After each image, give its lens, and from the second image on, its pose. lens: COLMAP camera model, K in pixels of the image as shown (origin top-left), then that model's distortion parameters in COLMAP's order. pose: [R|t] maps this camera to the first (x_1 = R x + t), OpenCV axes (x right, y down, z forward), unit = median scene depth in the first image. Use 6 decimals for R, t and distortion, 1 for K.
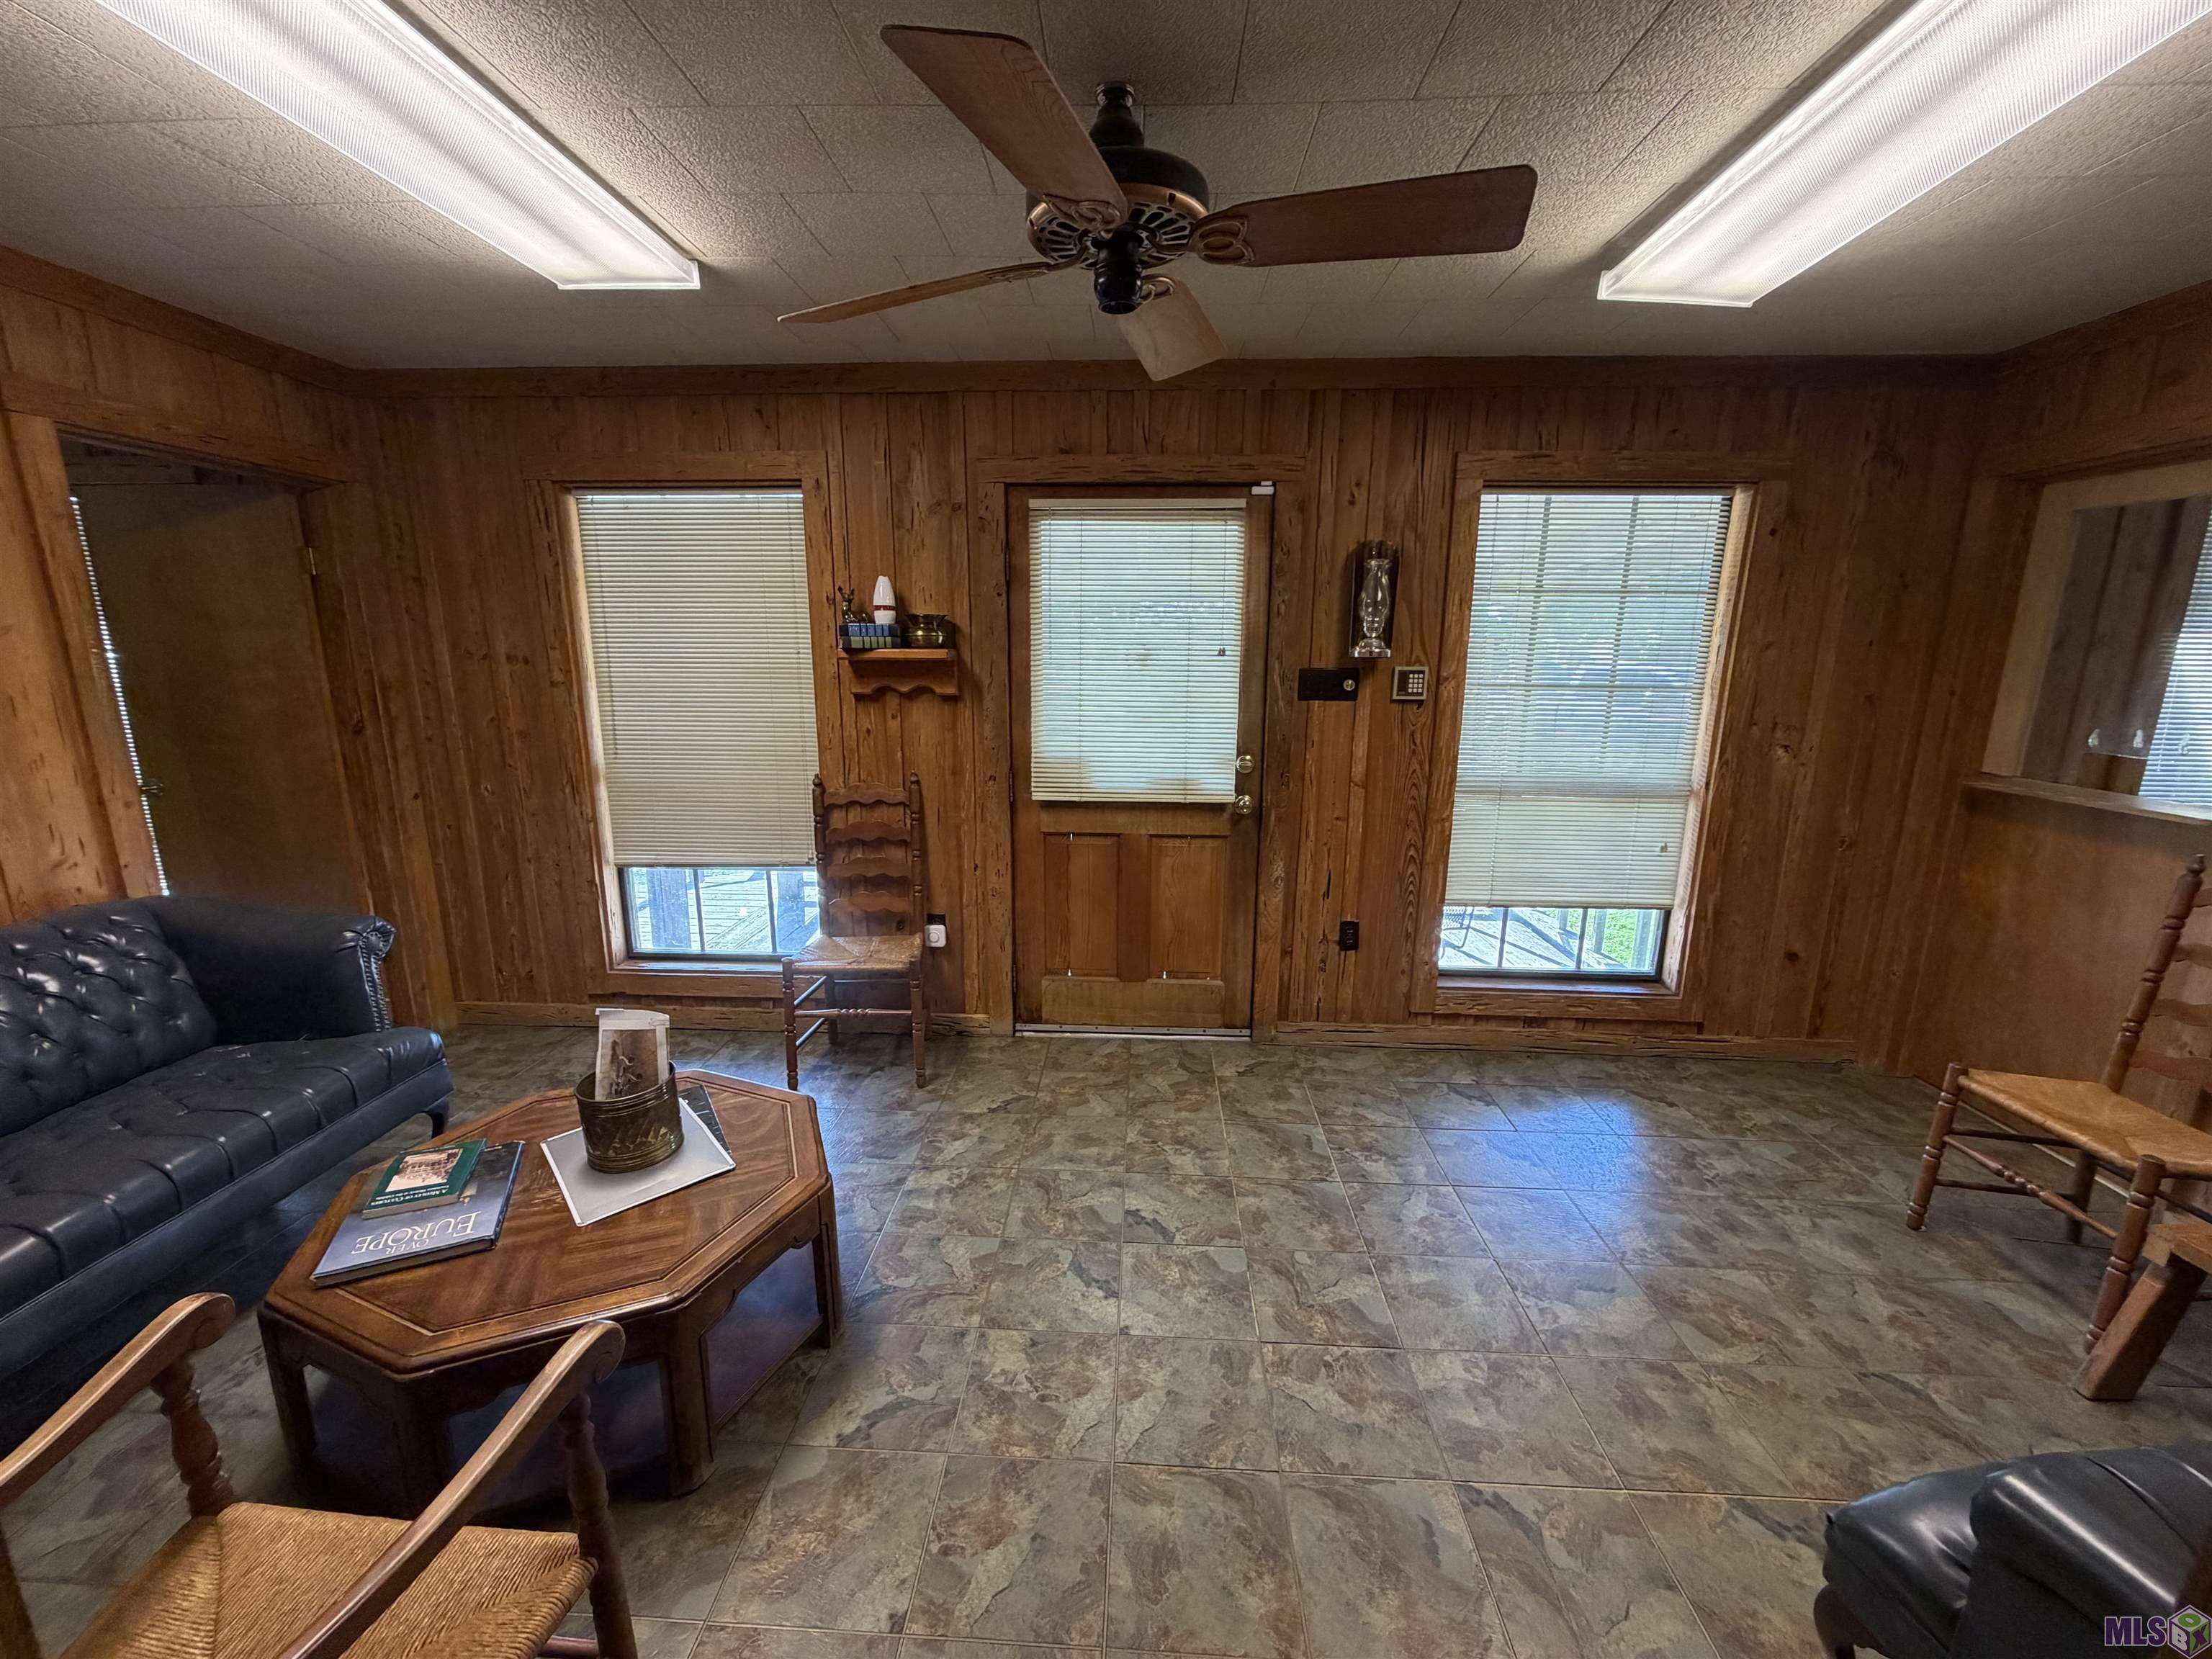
lens RADIAL K [[879.7, 0, 1102.8], [0, 879.7, 831.4], [0, 0, 1]] dist [-0.000705, -0.000120]
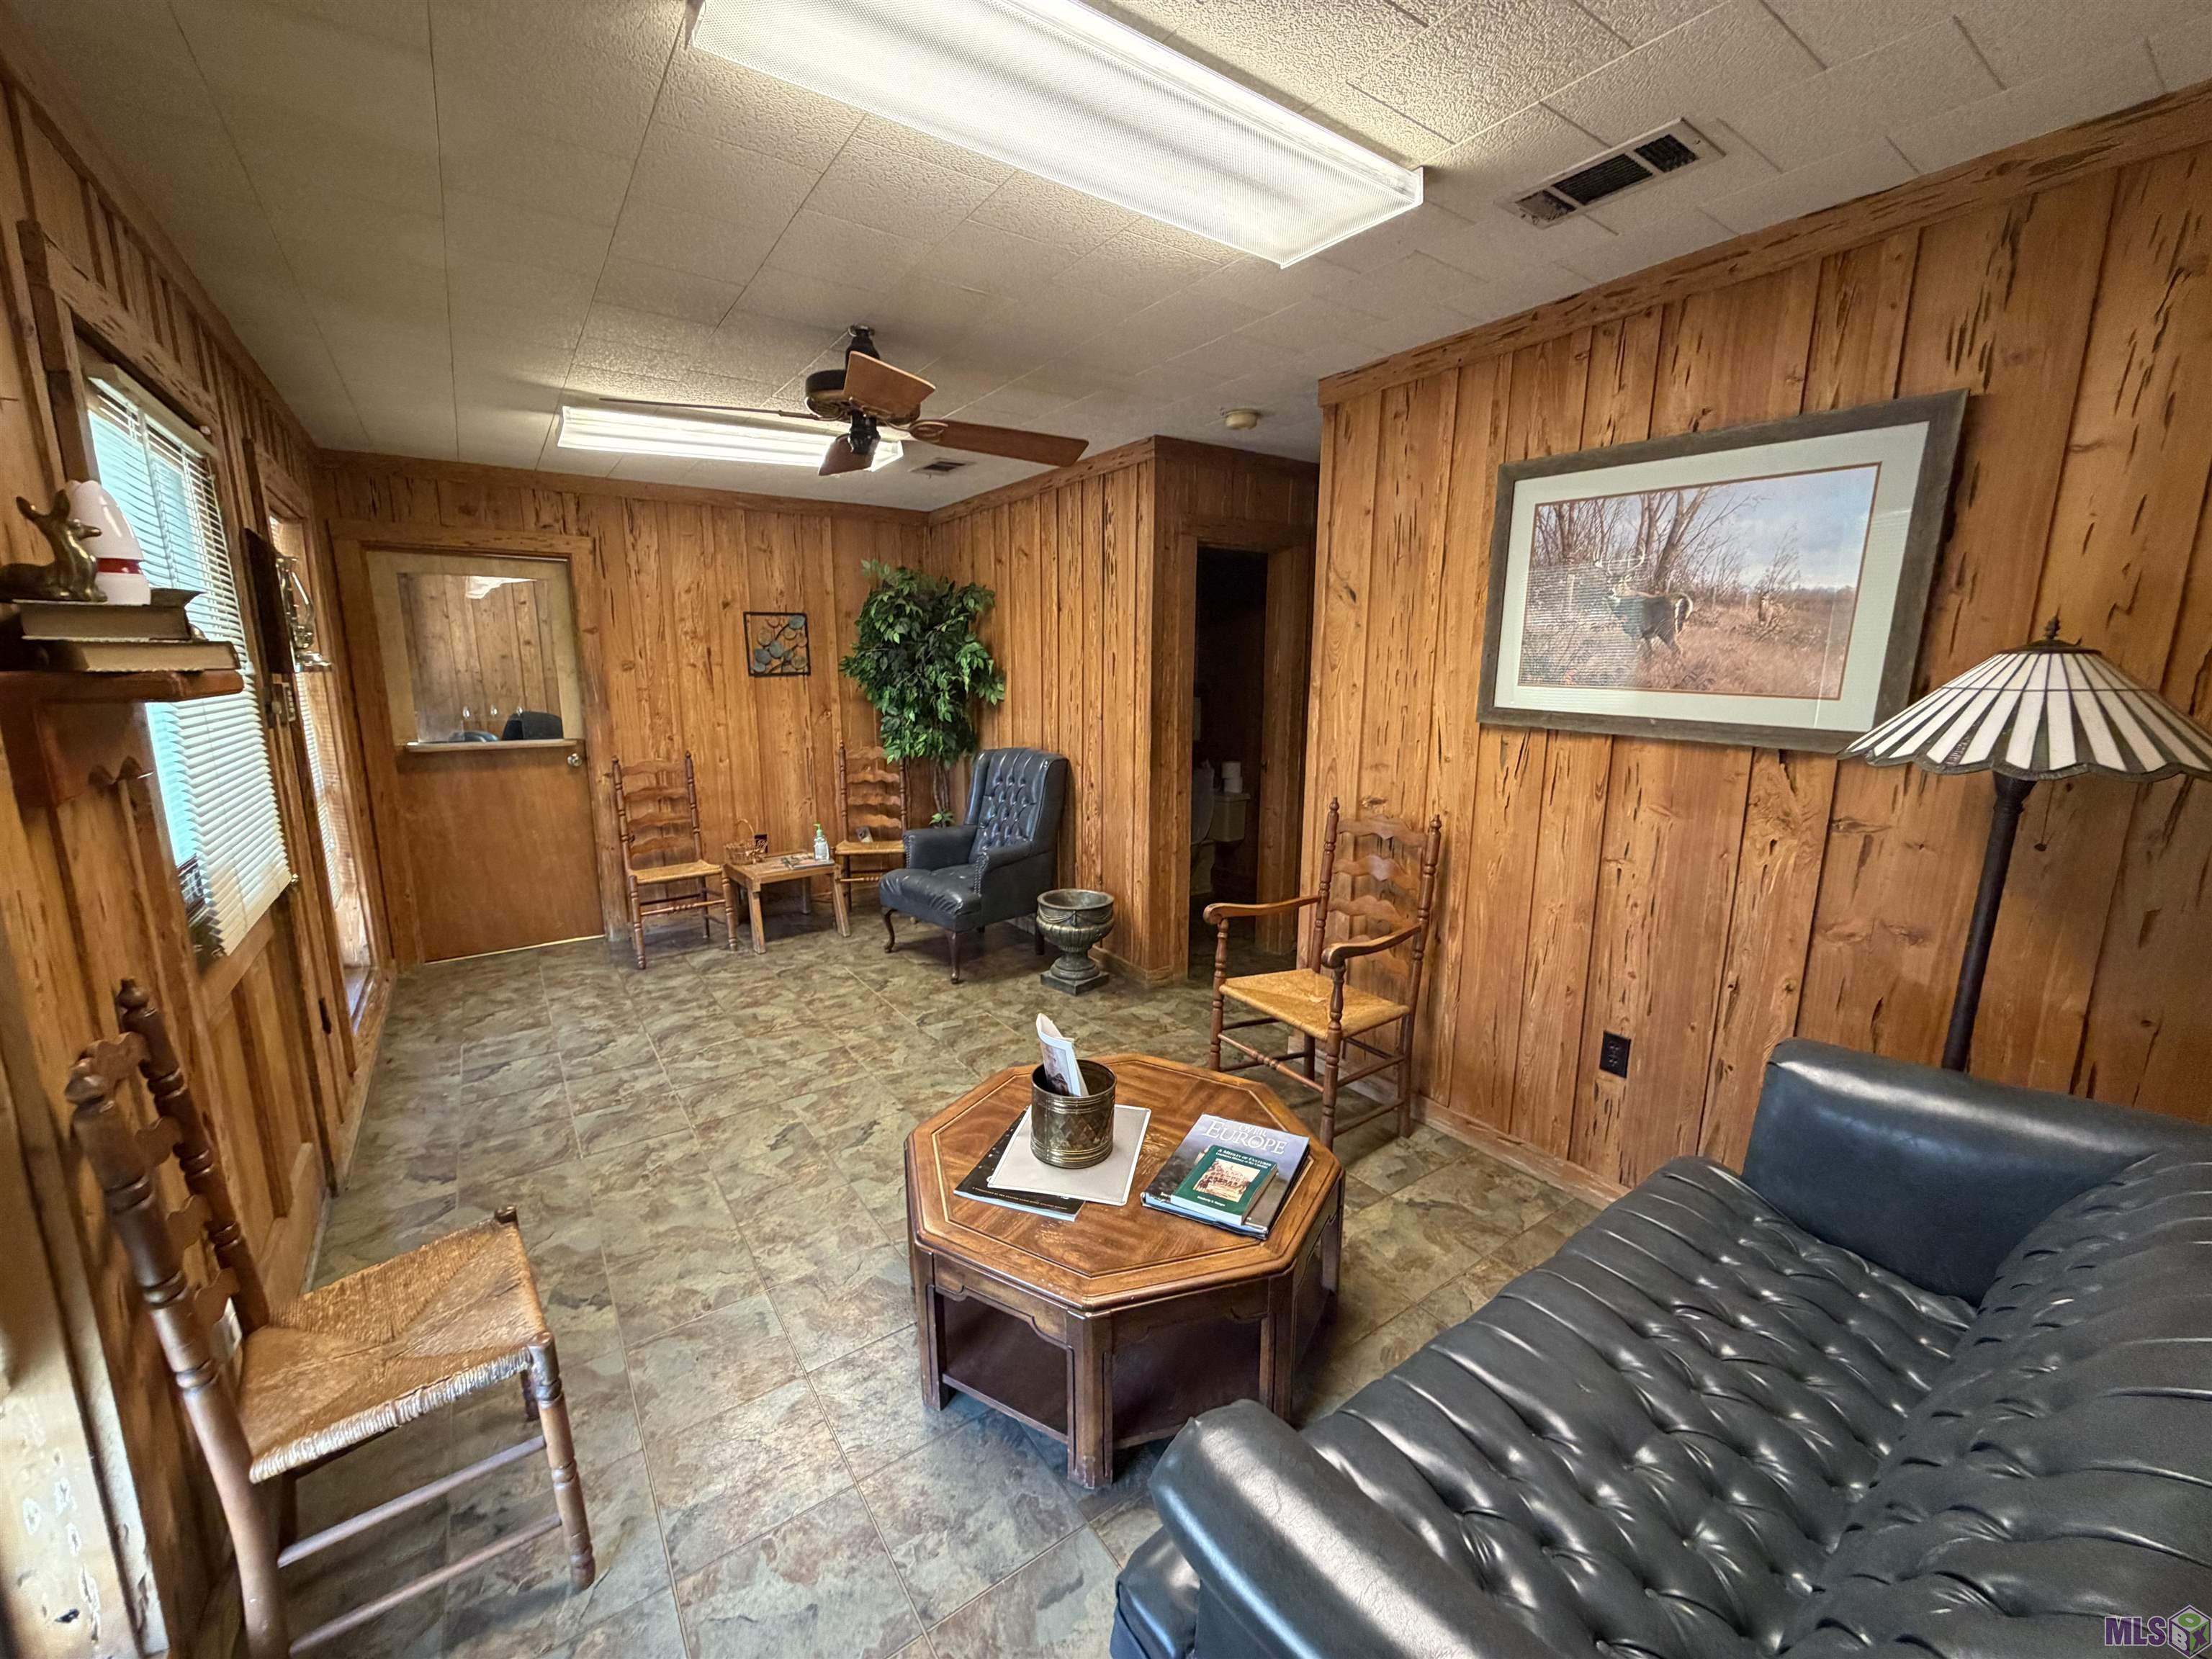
lens RADIAL K [[879.7, 0, 1099.3], [0, 879.7, 826.9], [0, 0, 1]] dist [-0.000705, -0.000120]
pose [[-0.613735, -0.151381, 0.774863, -1.136591], [0.157560, 0.938219, 0.308090, -0.270226], [-0.773631, 0.311173, -0.551966, 1.252132]]
